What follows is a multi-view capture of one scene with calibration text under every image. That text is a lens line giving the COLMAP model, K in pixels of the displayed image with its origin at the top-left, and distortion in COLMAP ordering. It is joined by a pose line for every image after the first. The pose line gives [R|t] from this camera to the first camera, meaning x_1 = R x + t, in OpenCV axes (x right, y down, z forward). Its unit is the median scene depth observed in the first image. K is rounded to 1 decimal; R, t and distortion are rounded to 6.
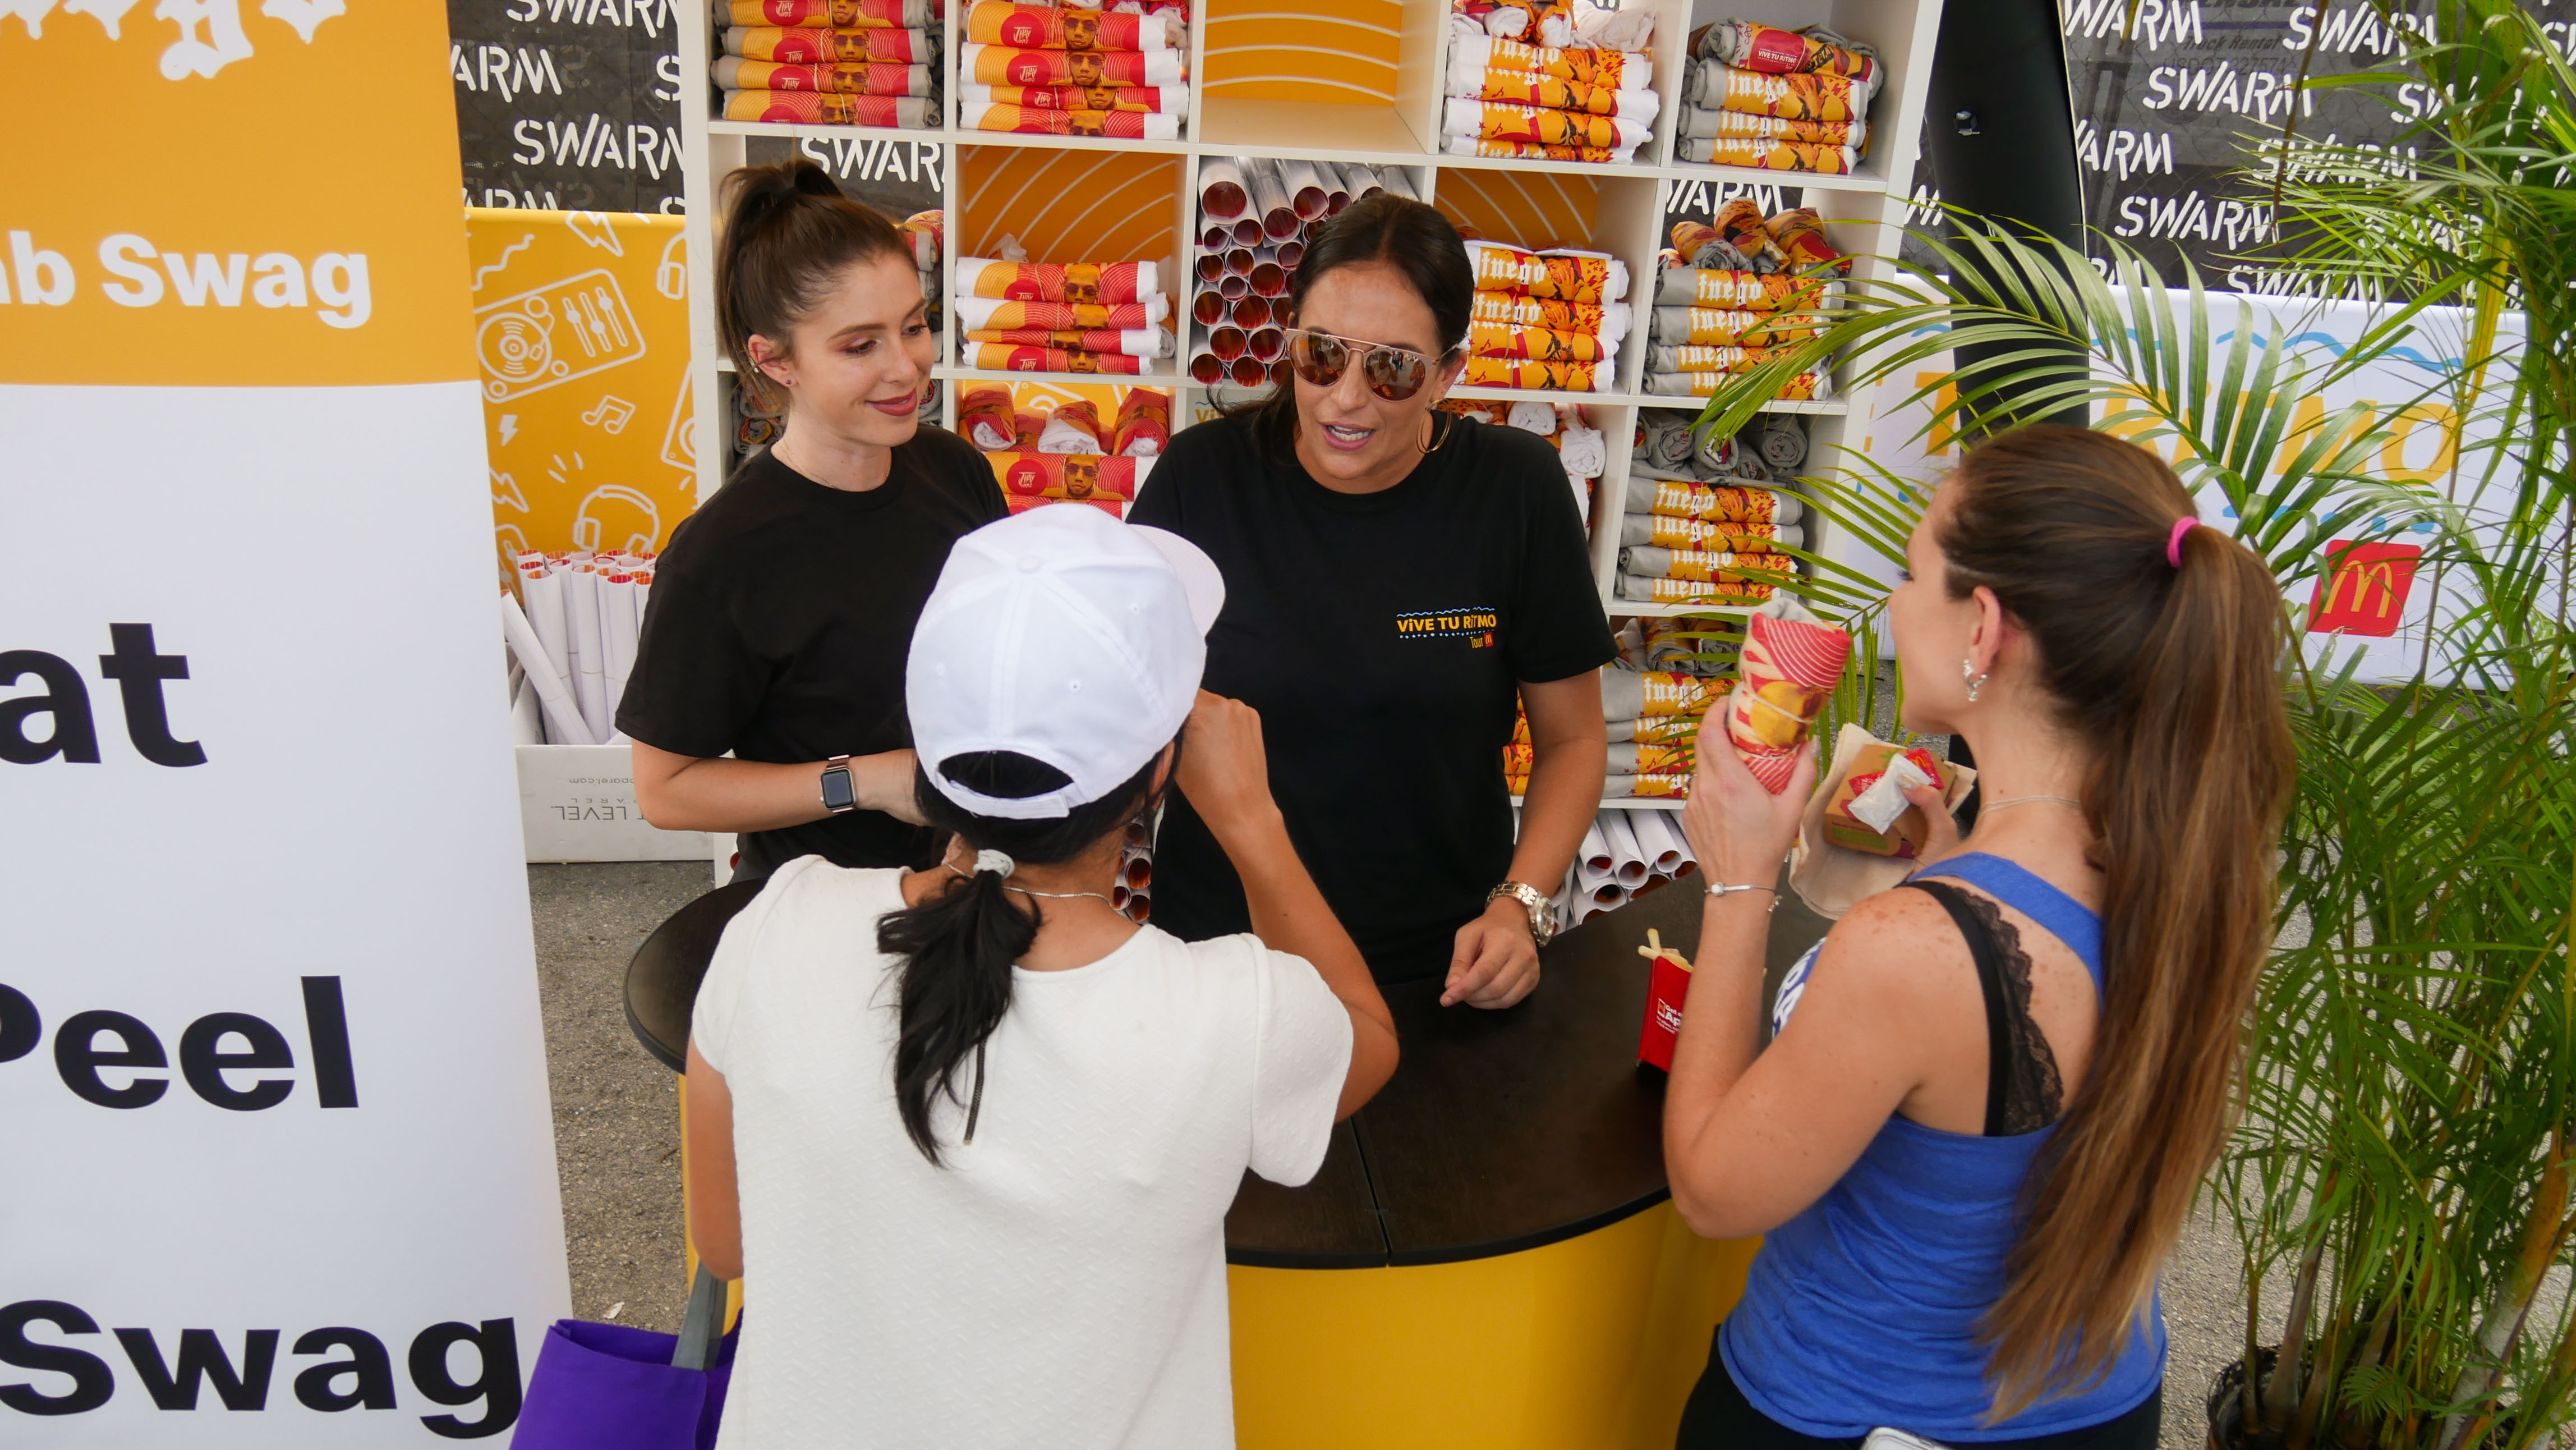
lens RADIAL K [[2369.0, 0, 1262.8], [0, 2369.0, 738.7], [0, 0, 1]] dist [-0.031273, 0.000000]
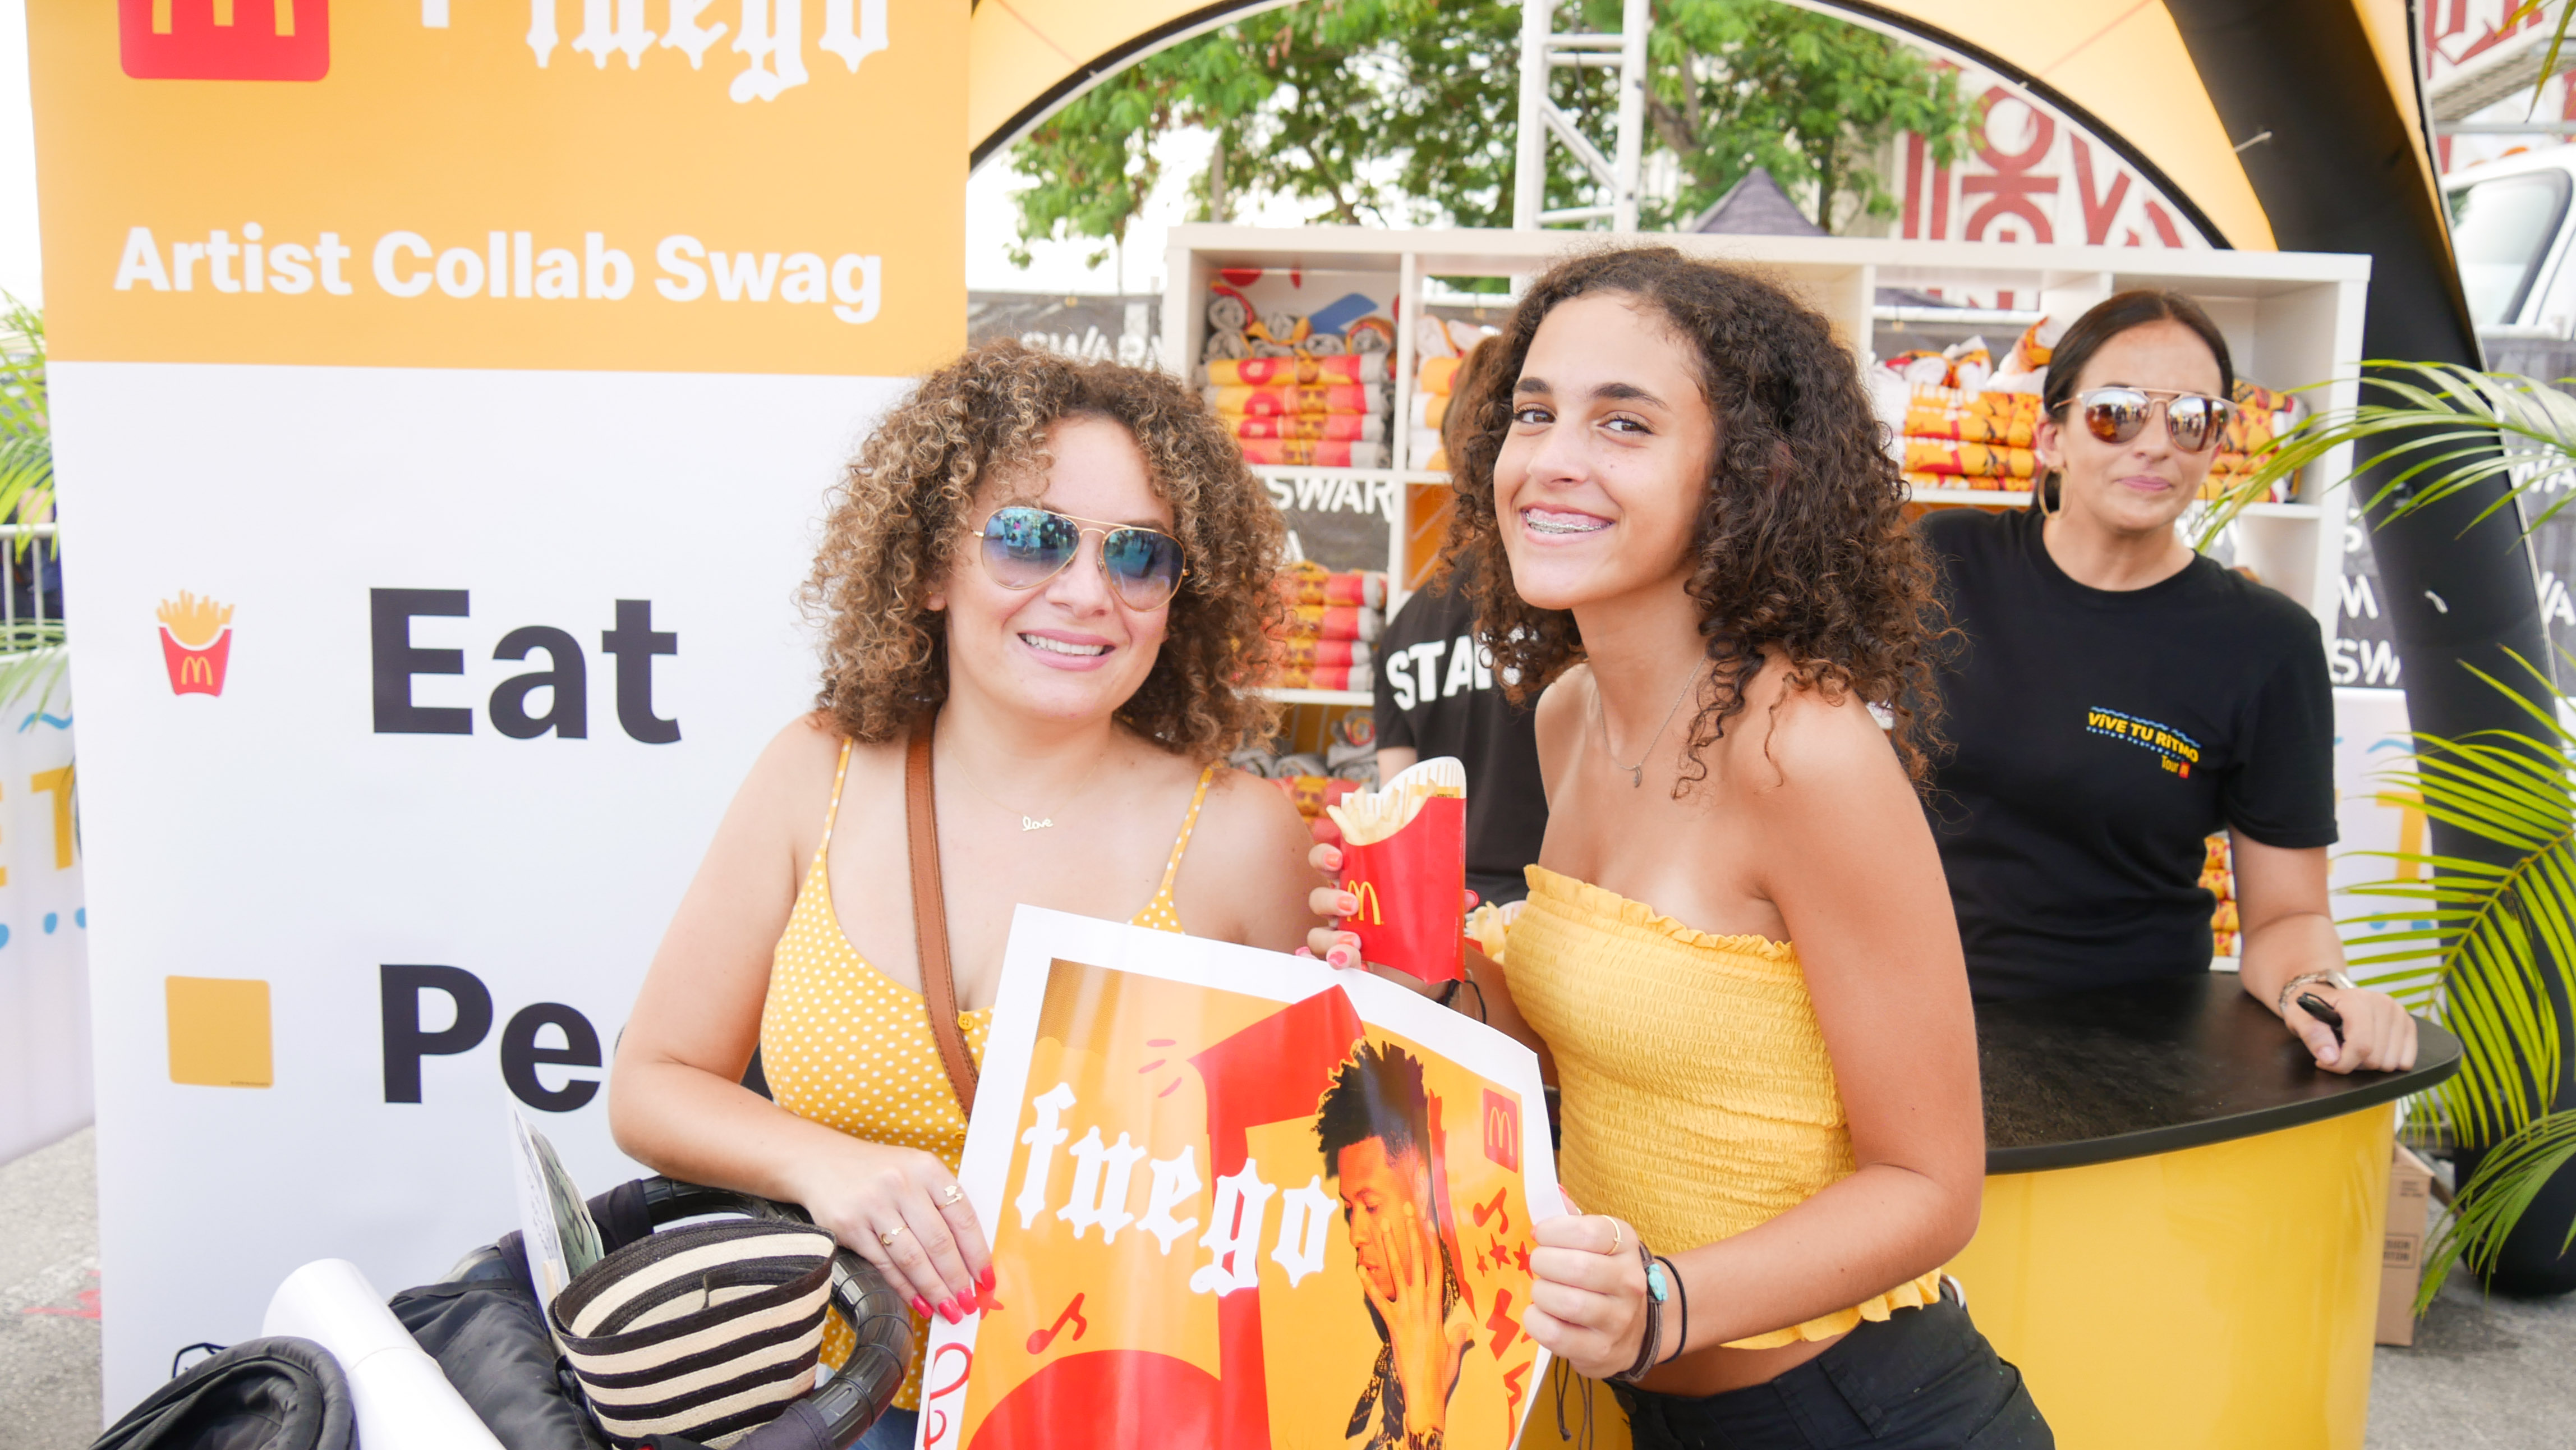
lens RADIAL K [[2283.8, 0, 1247.0], [0, 2283.8, 699.1], [0, 0, 1]] dist [-0.050032, 0.037823]
pose [[0.981168, -0.003950, -0.193116, 0.001202], [-0.061900, 0.940631, -0.333739, 0.197417], [0.182970, 0.339408, 0.922672, 0.055151]]
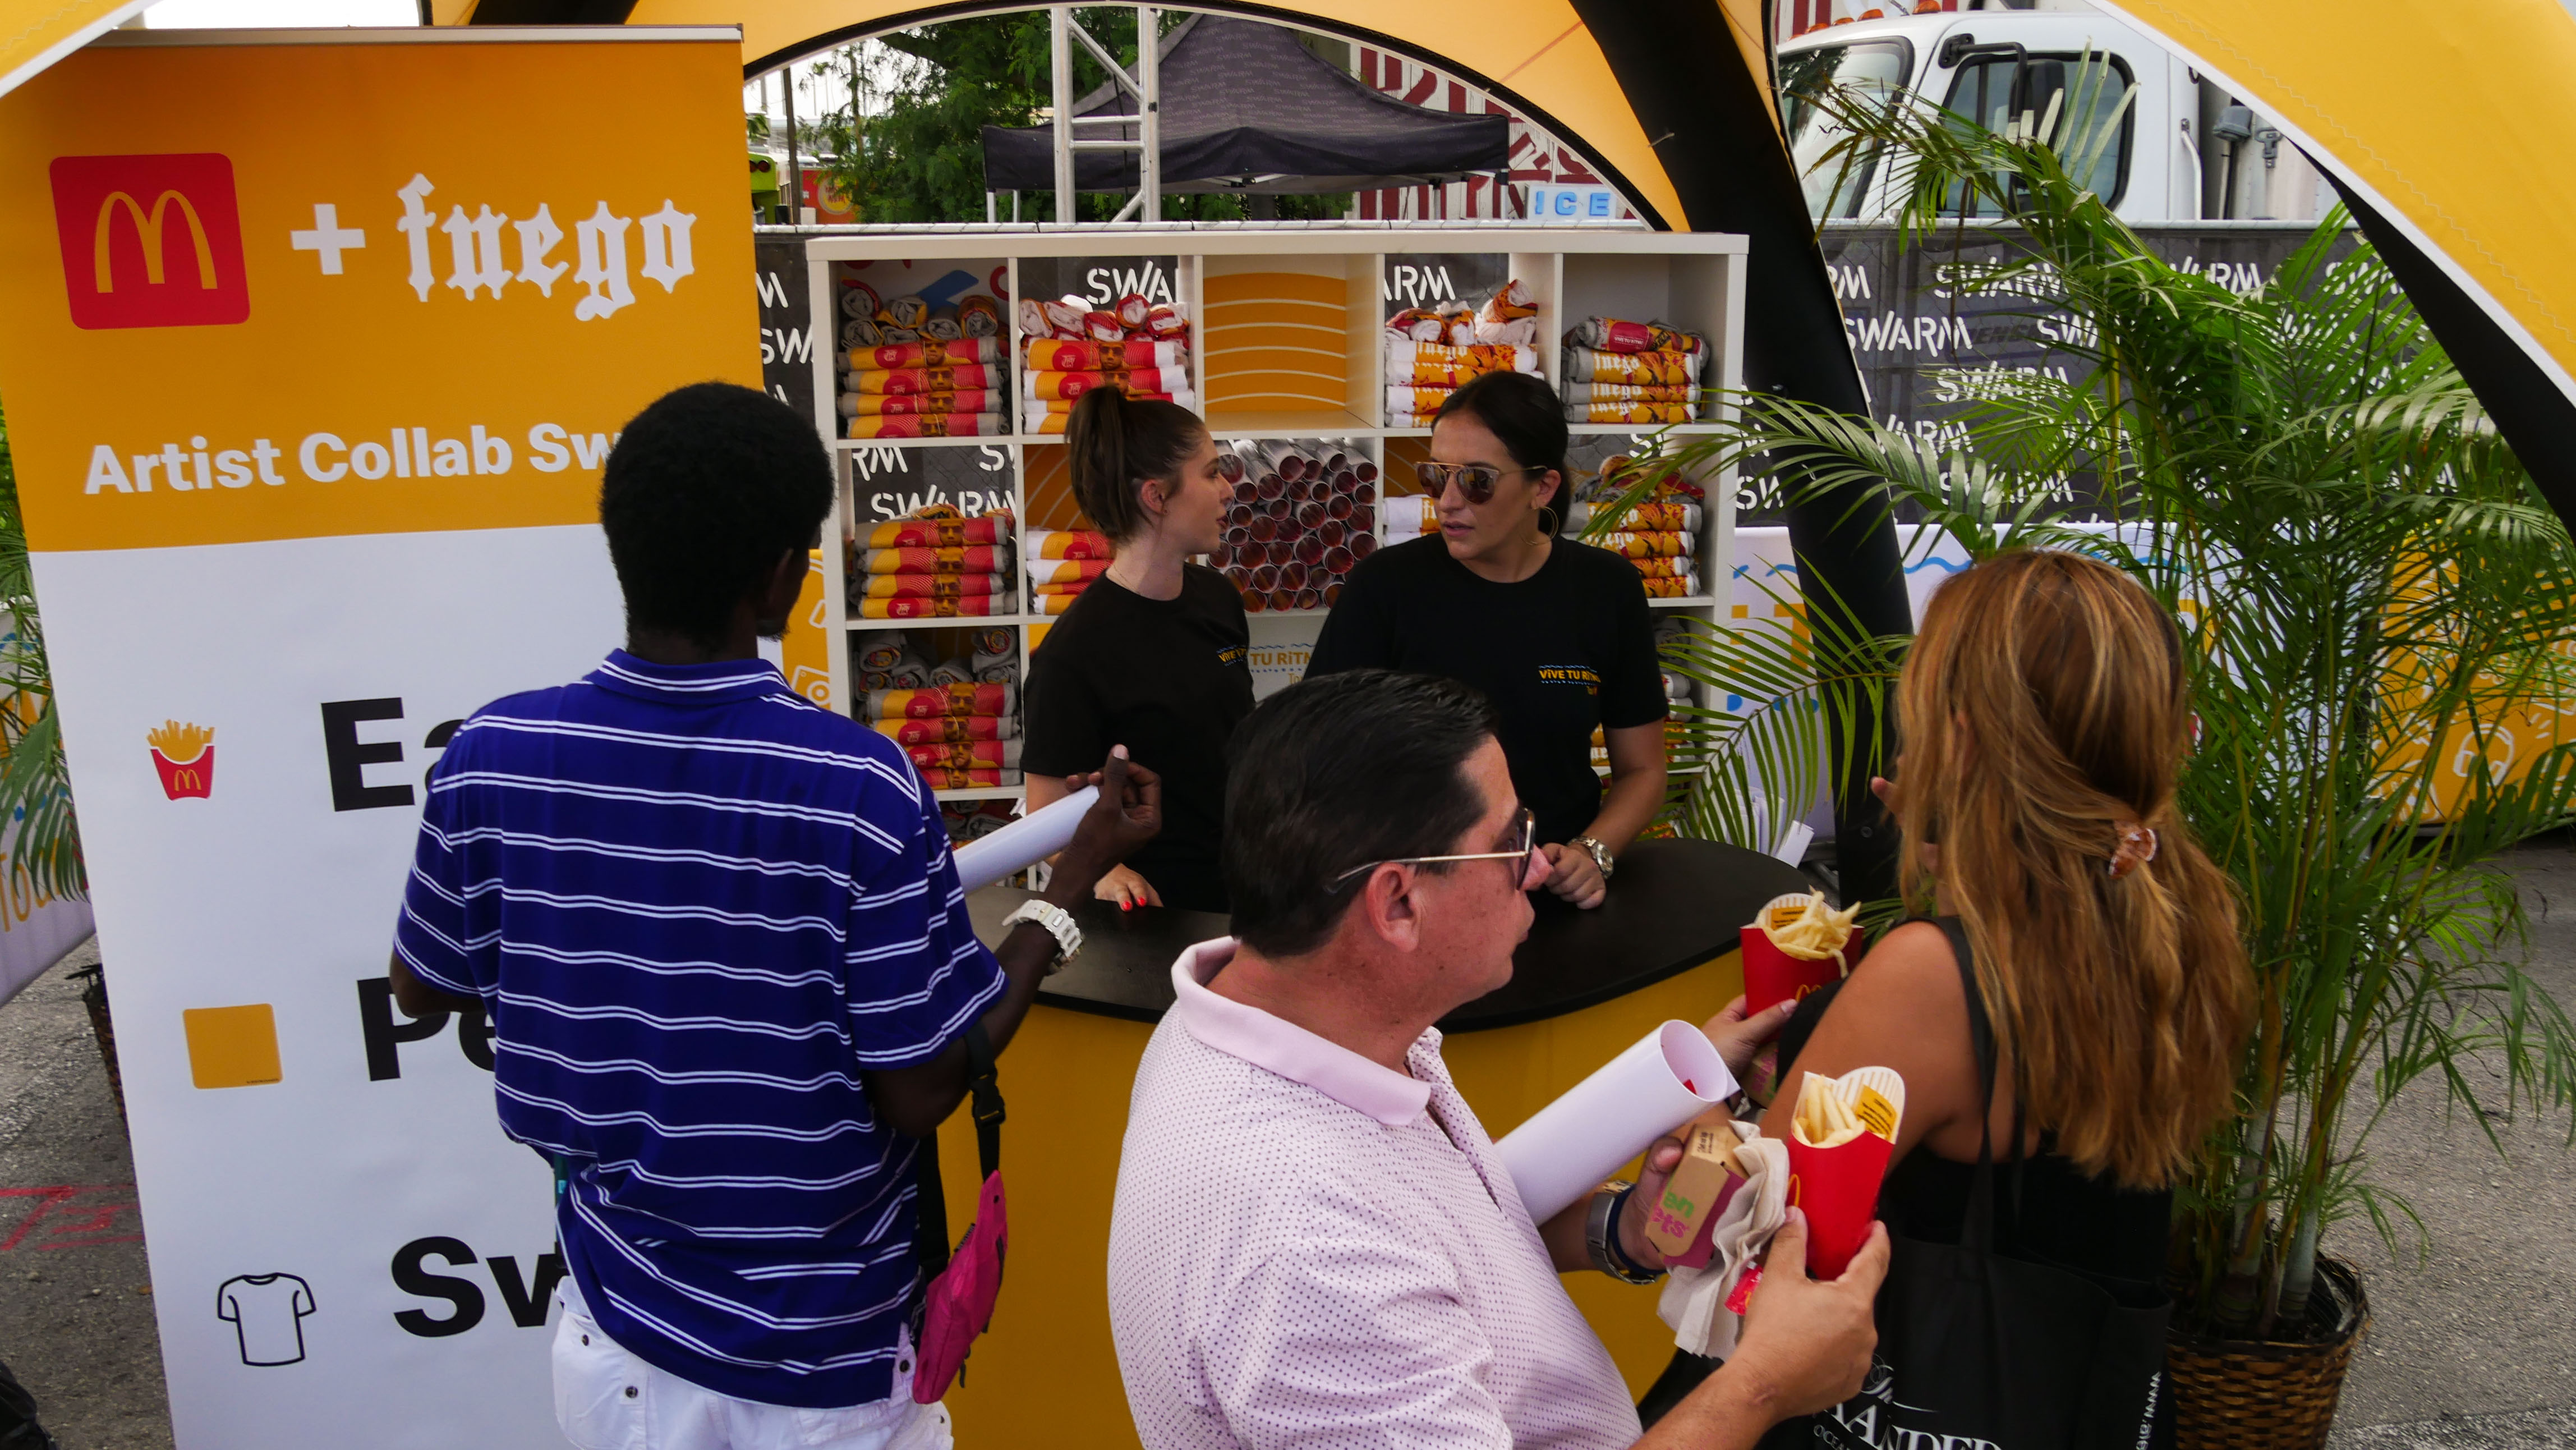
lens RADIAL K [[2283.8, 0, 1258.0], [0, 2283.8, 722.4], [0, 0, 1]] dist [-0.050032, 0.037823]
pose [[0.996772, -0.076157, 0.025417, -0.042685], [0.079737, 0.976009, -0.202603, 0.173165], [-0.009378, 0.203975, 0.978931, -0.228257]]
